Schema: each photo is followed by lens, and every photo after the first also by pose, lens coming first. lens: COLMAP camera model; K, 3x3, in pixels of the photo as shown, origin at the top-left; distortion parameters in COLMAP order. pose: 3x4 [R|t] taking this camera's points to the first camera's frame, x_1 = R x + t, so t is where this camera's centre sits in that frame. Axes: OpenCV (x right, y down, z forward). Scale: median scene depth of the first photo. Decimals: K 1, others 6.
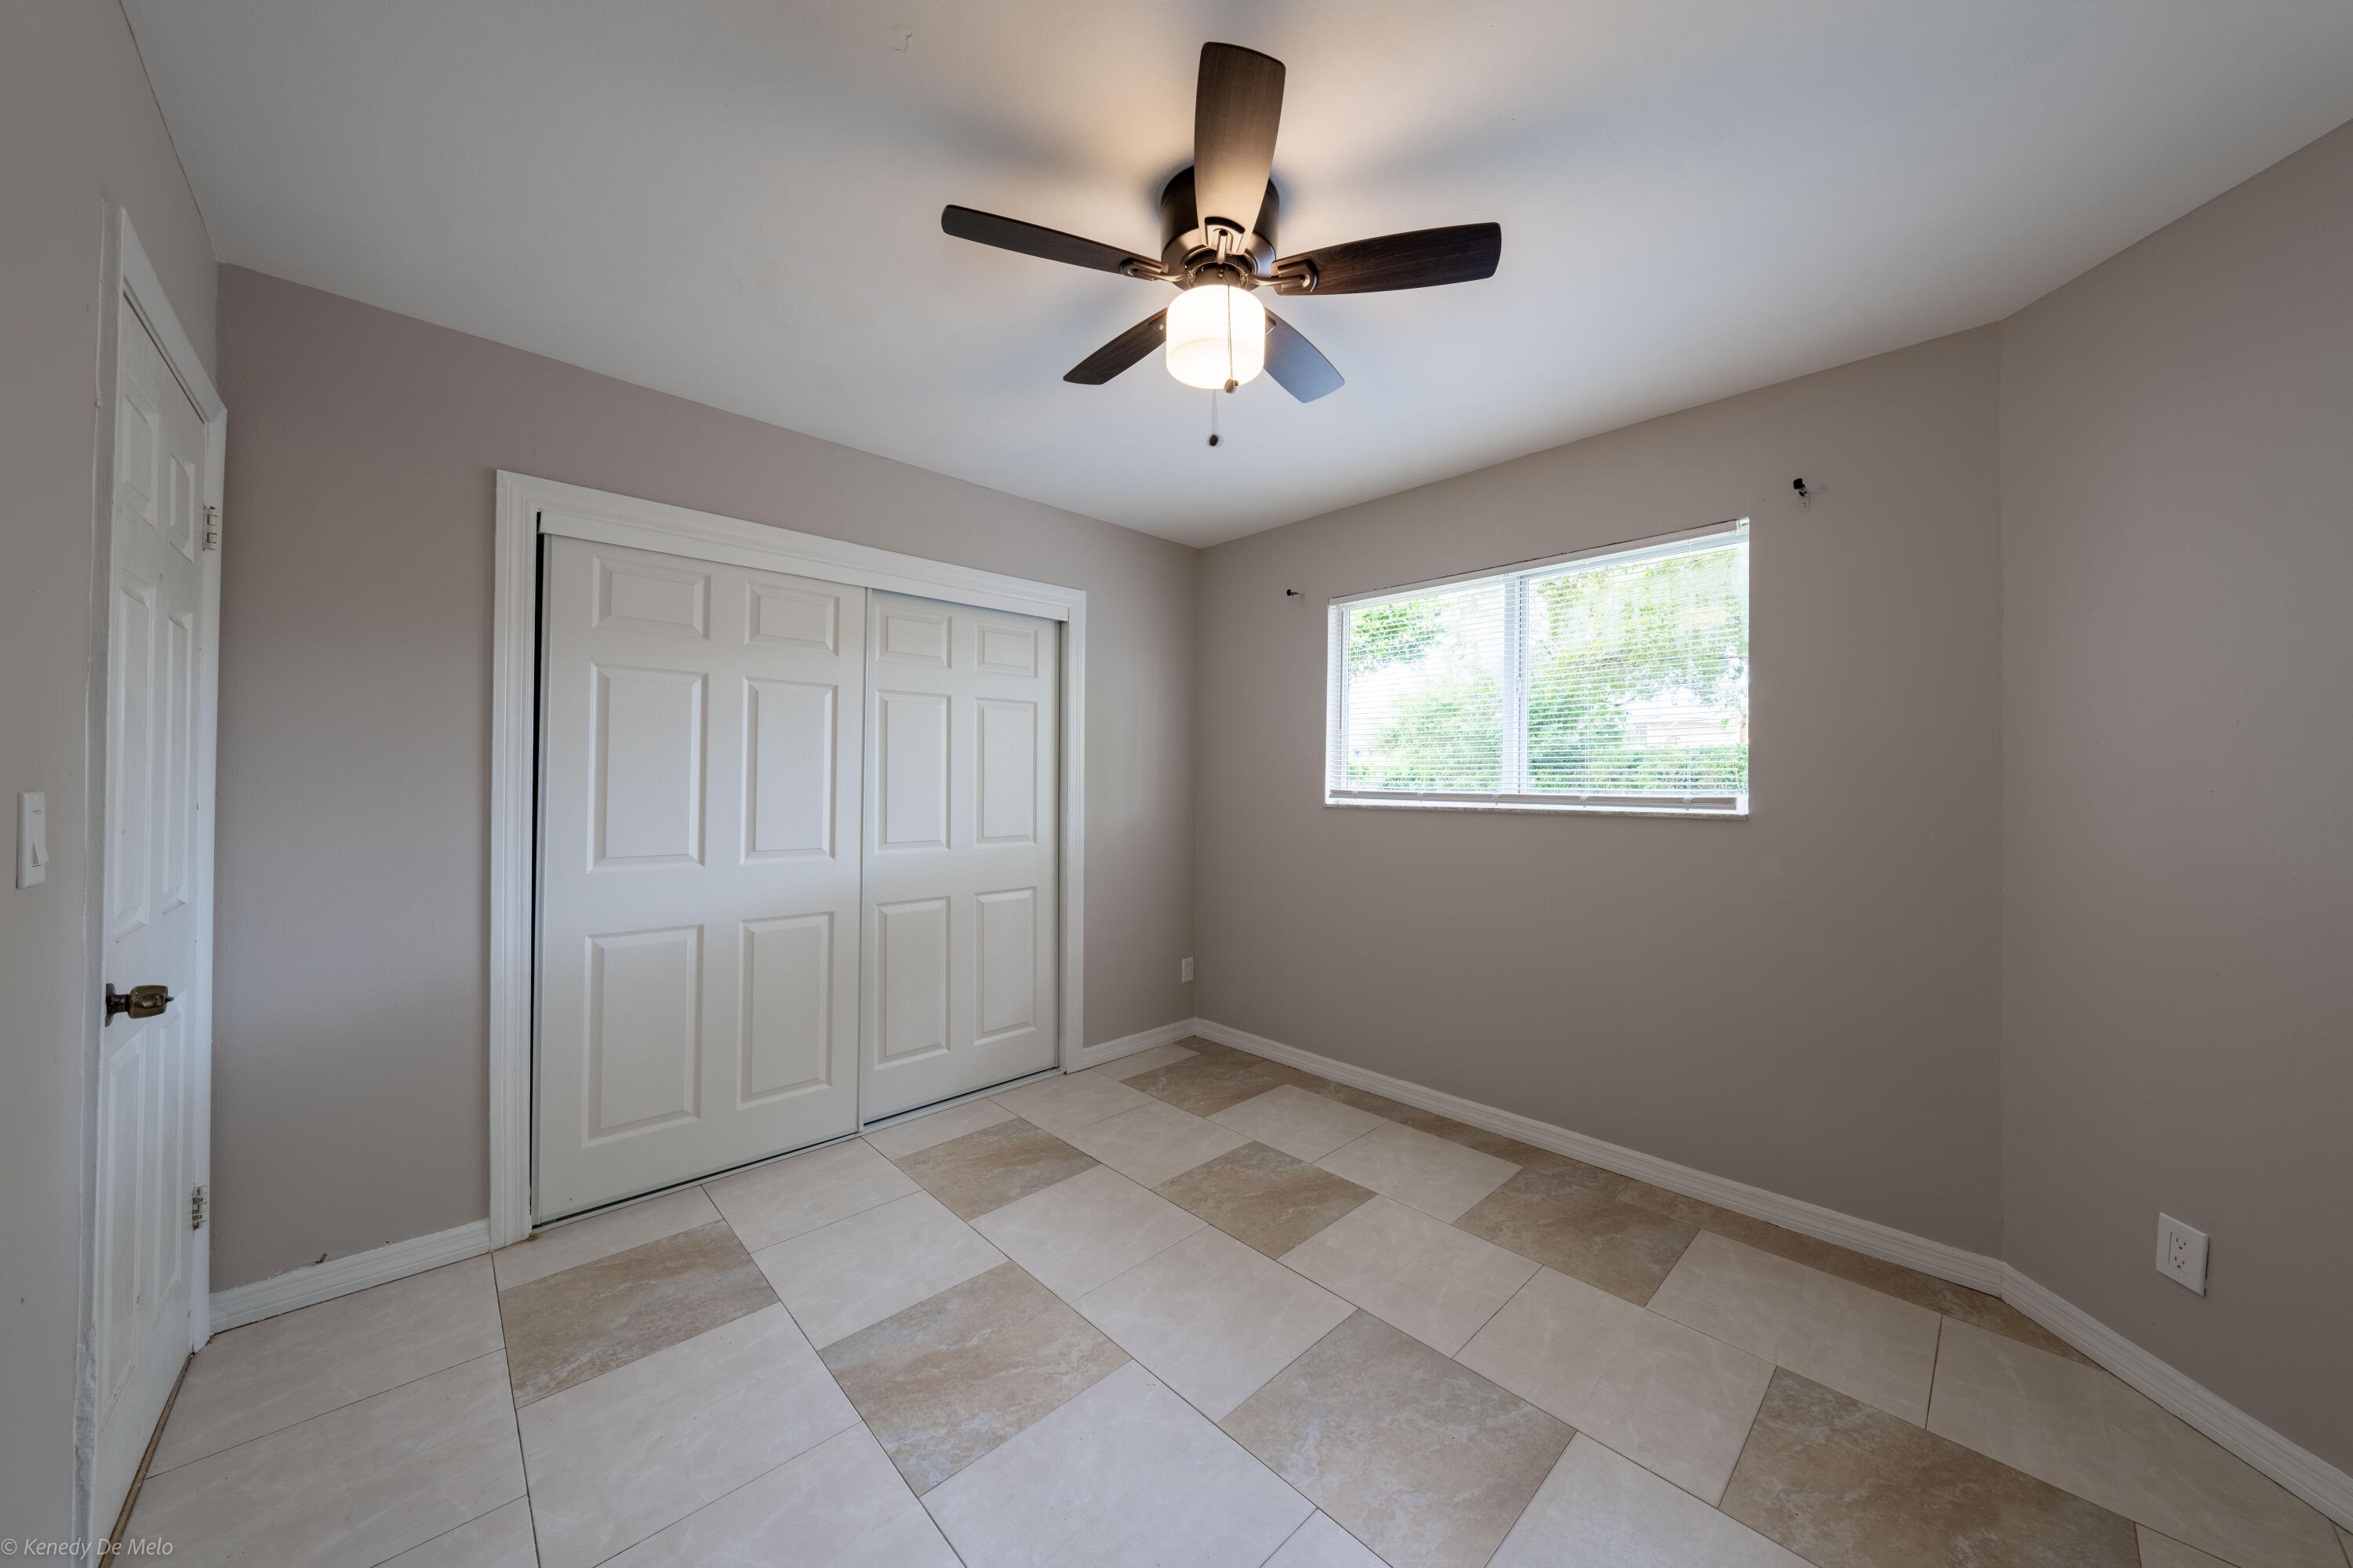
lens RADIAL K [[800.9, 0, 1178.7], [0, 800.9, 774.2], [0, 0, 1]] dist [-0.000170, -0.000316]
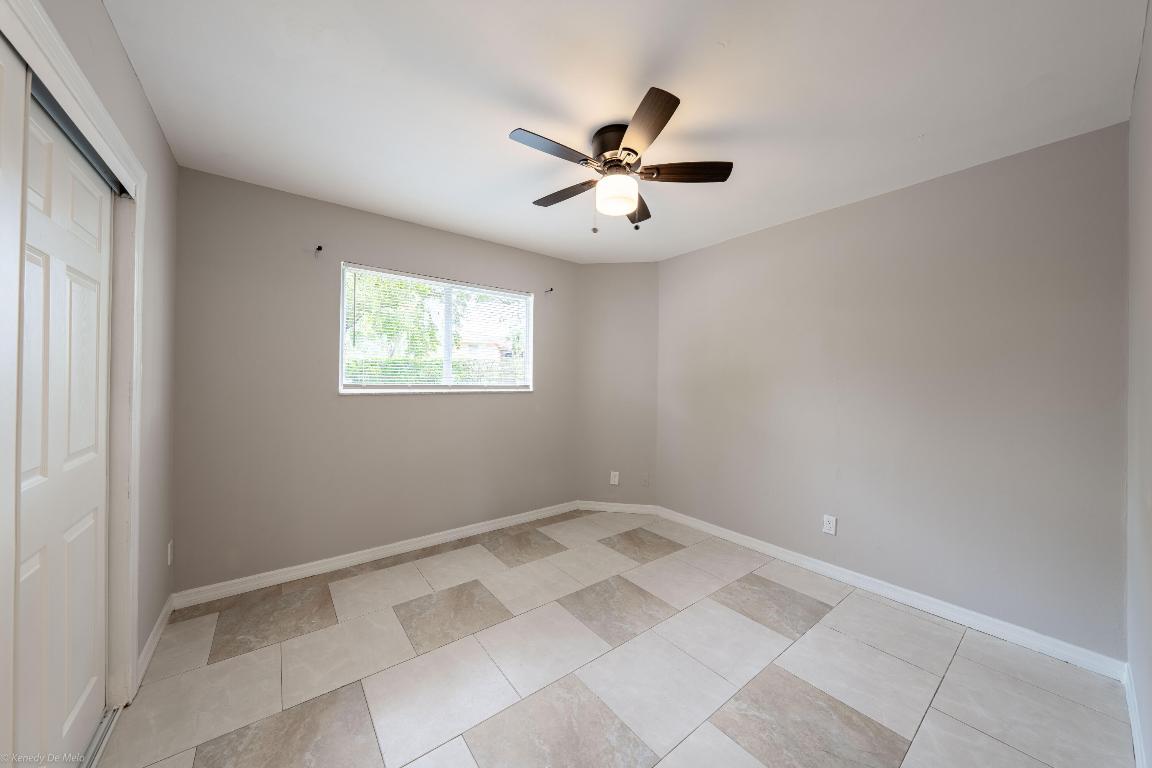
lens RADIAL K [[393.2, 0, 579.9], [0, 393.2, 378.5], [0, 0, 1]] dist [-0.001115, -0.000050]
pose [[0.099112, -0.000236, 0.995076, -0.695841], [-0.017005, 0.999854, 0.001930, -0.001127], [-0.994931, -0.017112, 0.099094, 0.608316]]
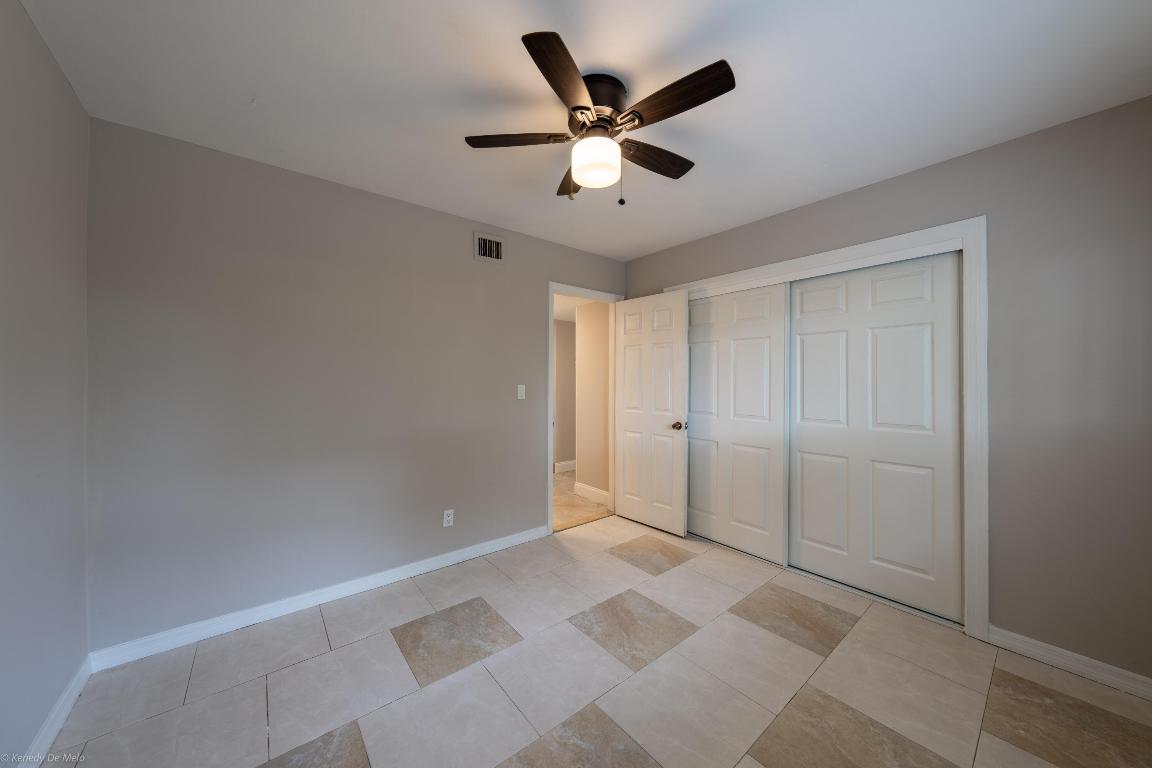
lens RADIAL K [[392.1, 0, 577.1], [0, 392.1, 379.2], [0, 0, 1]] dist [-0.000170, -0.000316]
pose [[-0.077590, -0.010693, -0.996928, 0.634344], [0.004974, 0.999926, -0.011113, 0.005919], [0.996973, -0.005821, -0.077531, 0.633733]]
